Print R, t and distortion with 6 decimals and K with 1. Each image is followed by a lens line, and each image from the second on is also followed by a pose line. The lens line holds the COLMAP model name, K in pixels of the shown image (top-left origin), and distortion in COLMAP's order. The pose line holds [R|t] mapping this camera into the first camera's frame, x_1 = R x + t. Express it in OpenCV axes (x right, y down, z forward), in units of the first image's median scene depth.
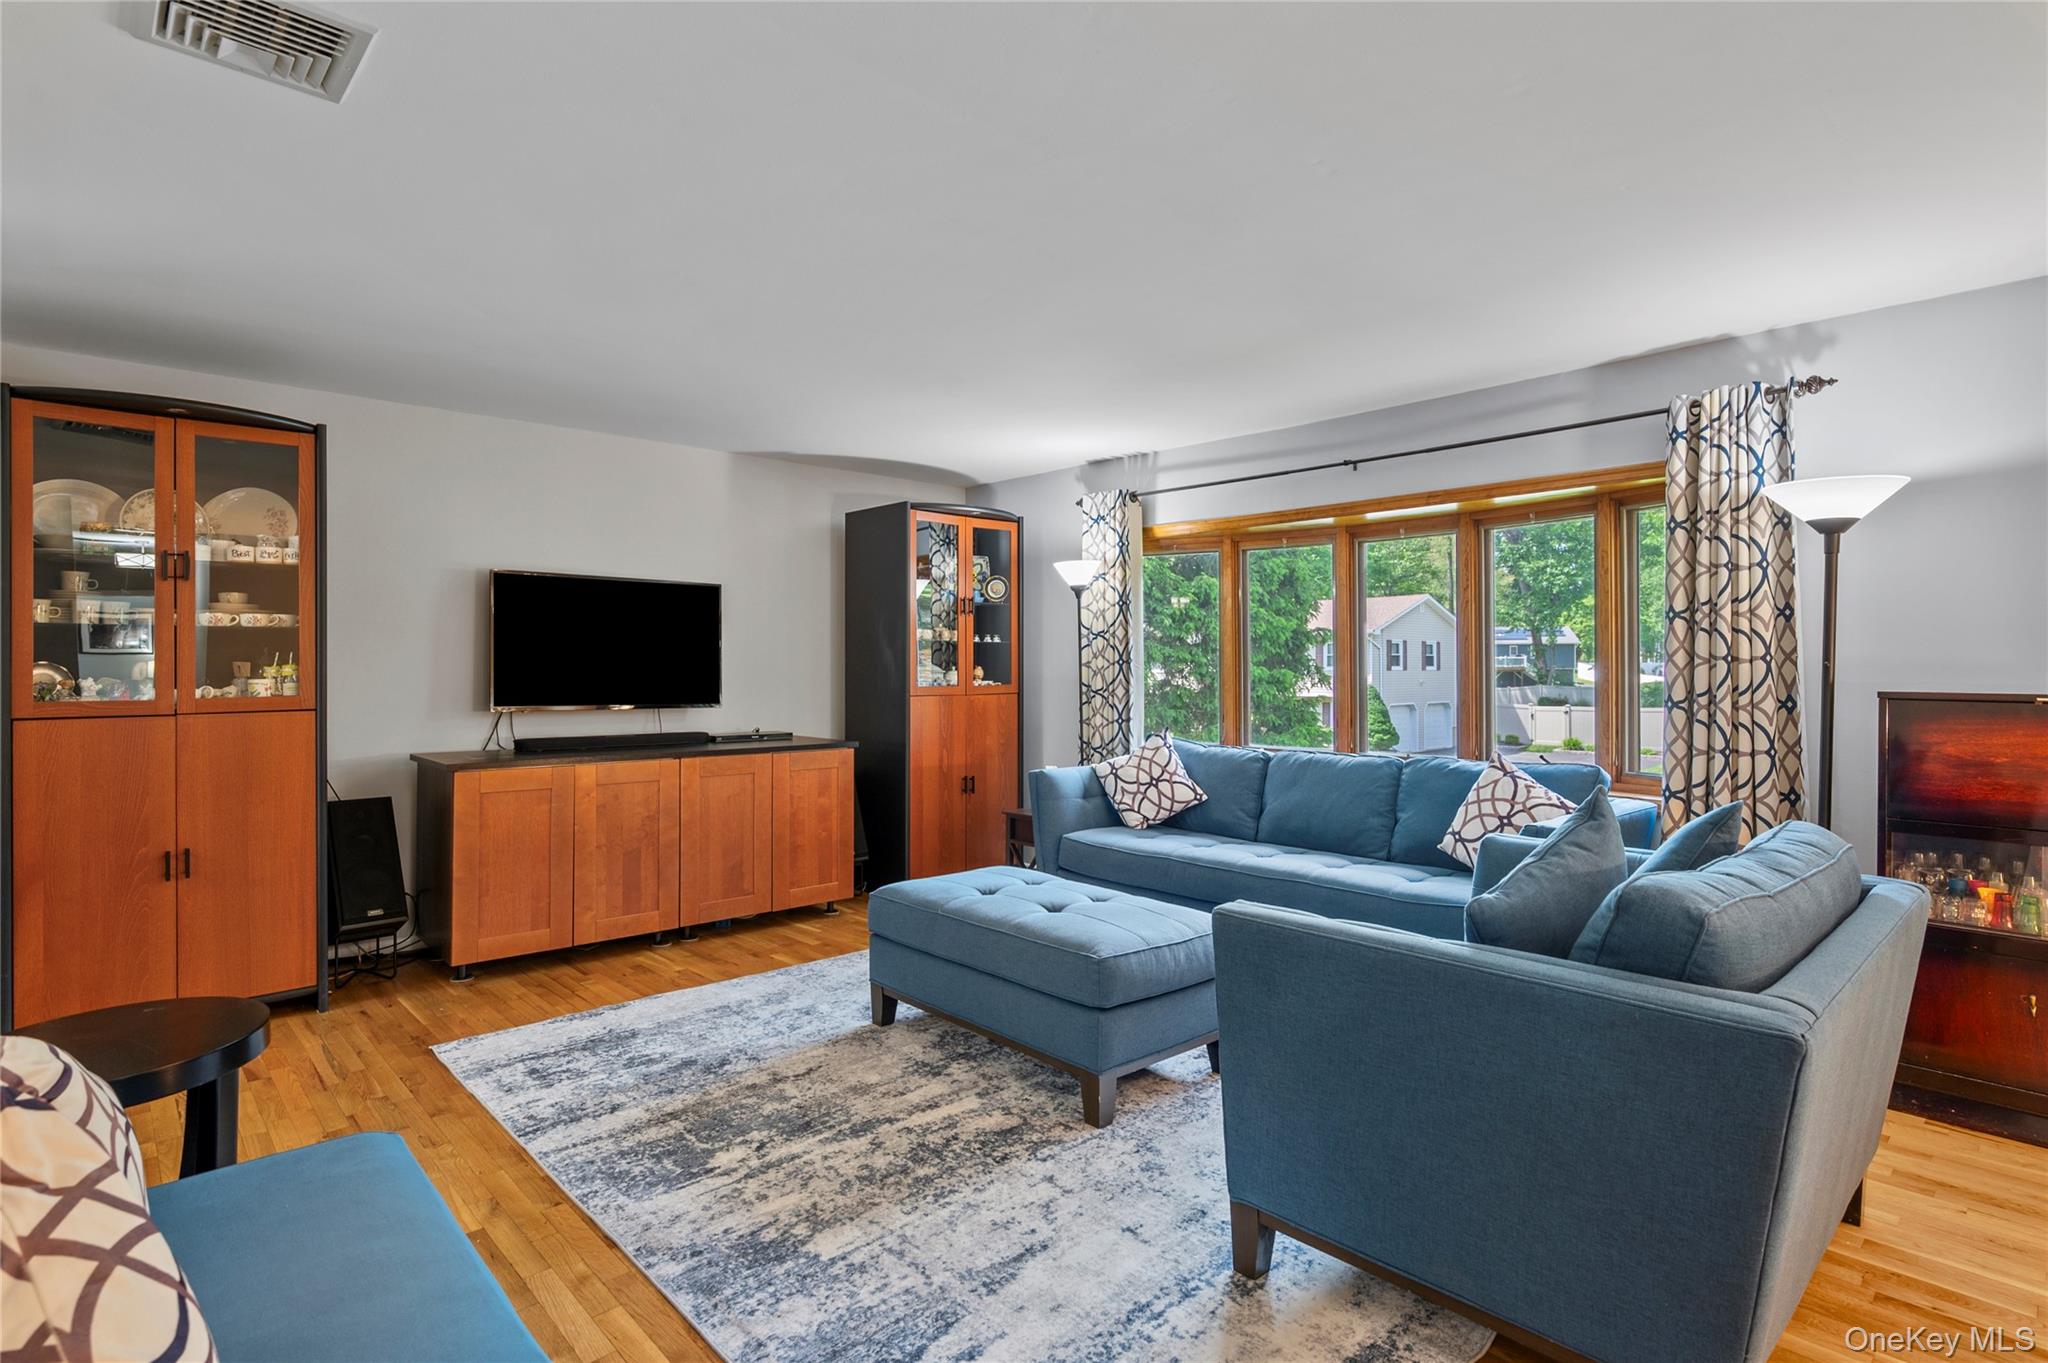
lens RADIAL K [[978.0, 0, 1022.3], [0, 978.0, 672.2], [0, 0, 1]] dist [-0.006647, 0.002770]
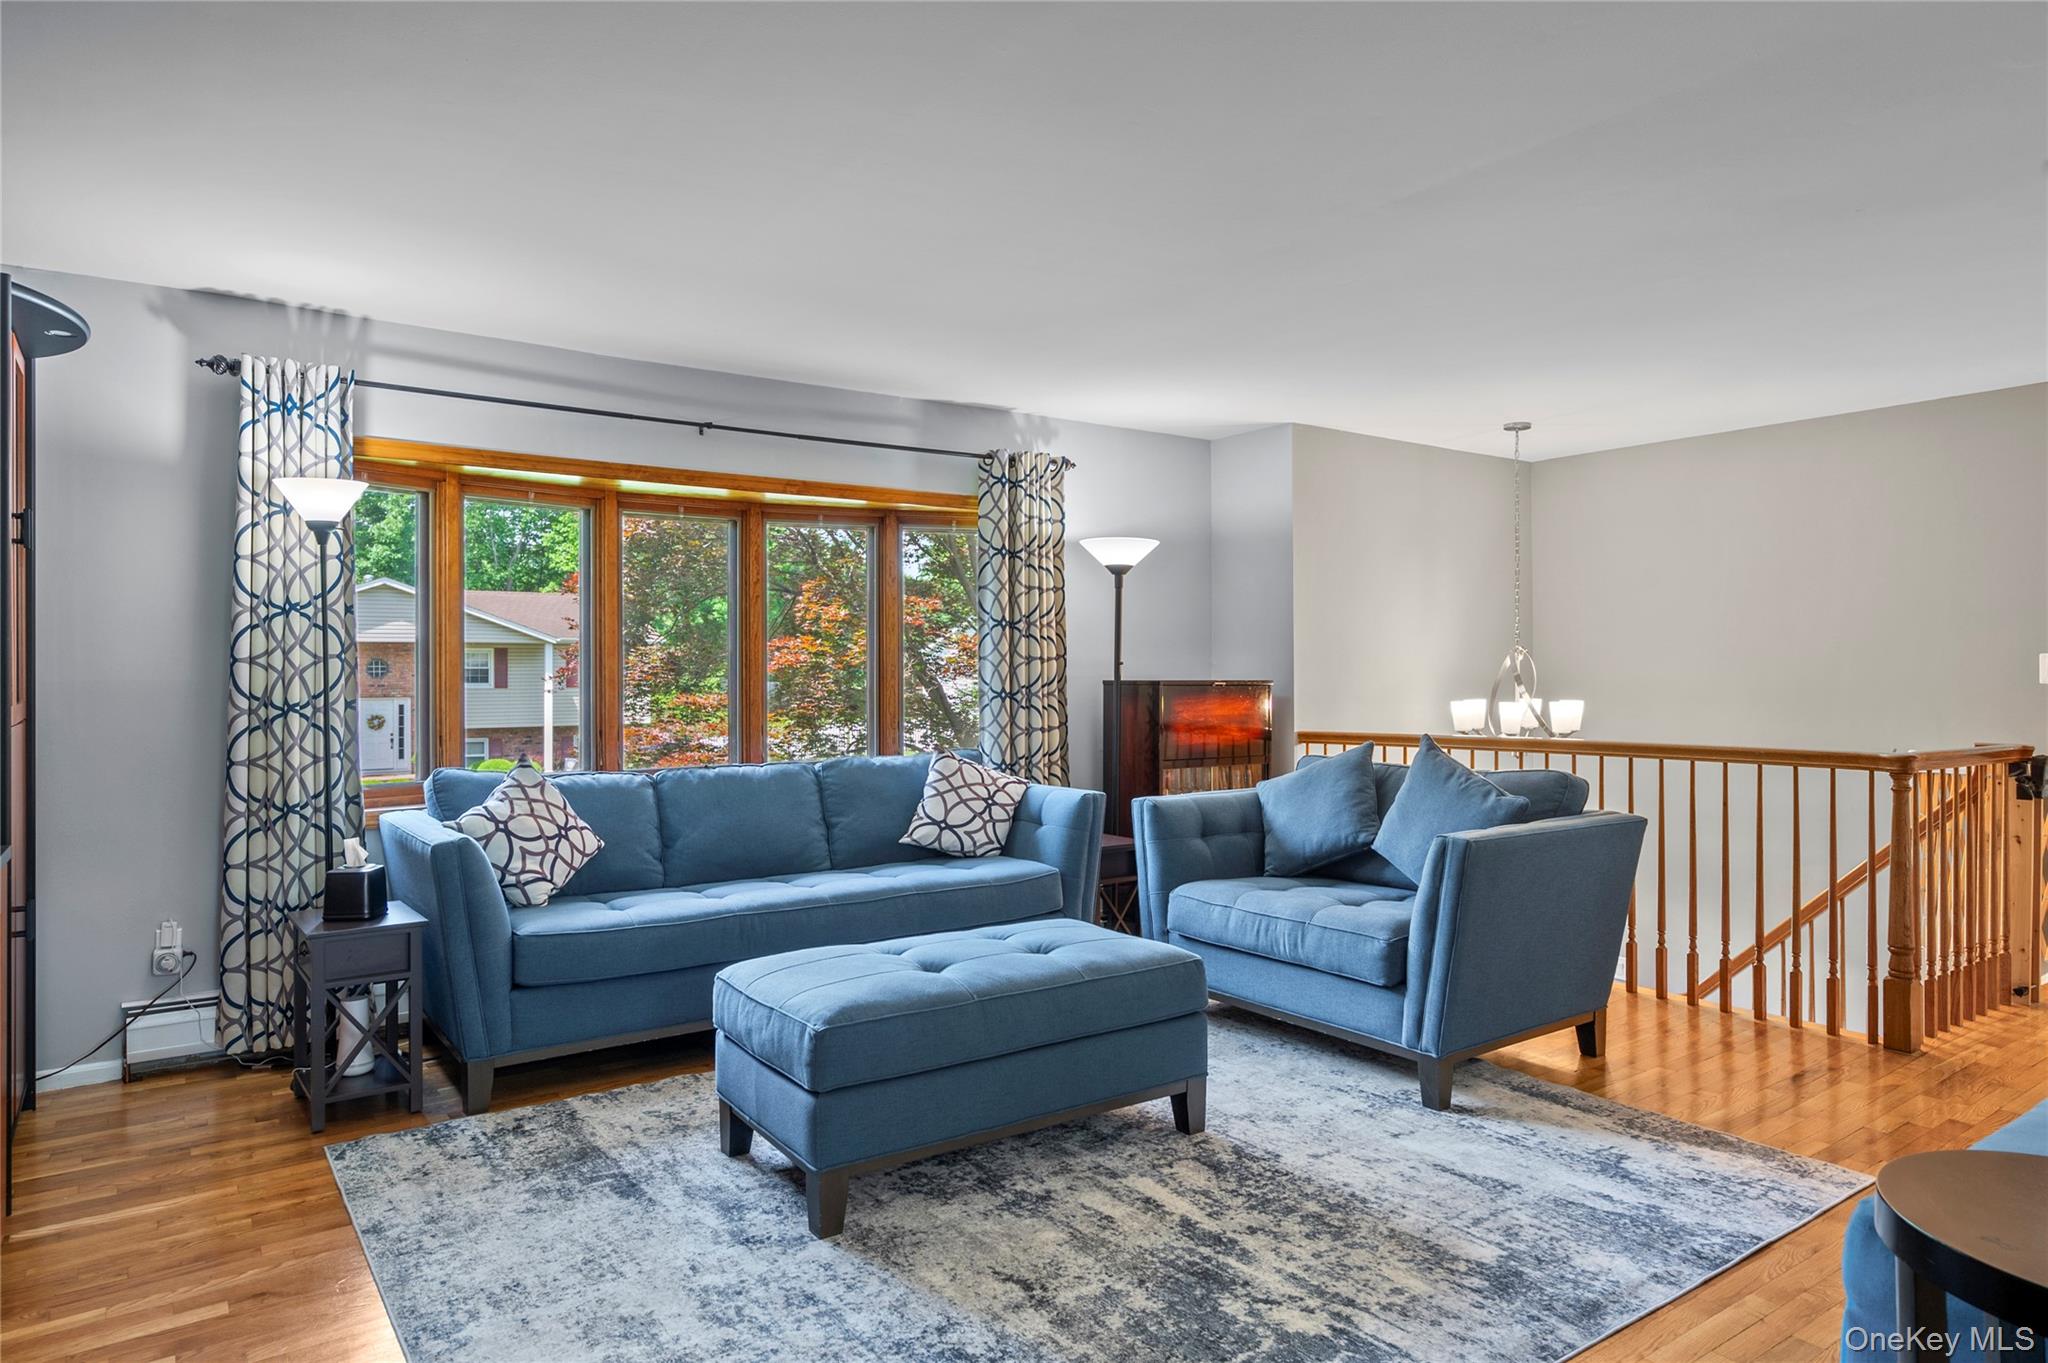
lens RADIAL K [[1185.9, 0, 1022.9], [0, 1185.9, 676.4], [0, 0, 1]] dist [-0.003875, 0.001271]
pose [[0.175599, -0.004547, 0.984451, -1.039777], [0.007552, 0.999966, 0.003271, 0.005109], [-0.984433, 0.006860, 0.175627, 0.895083]]
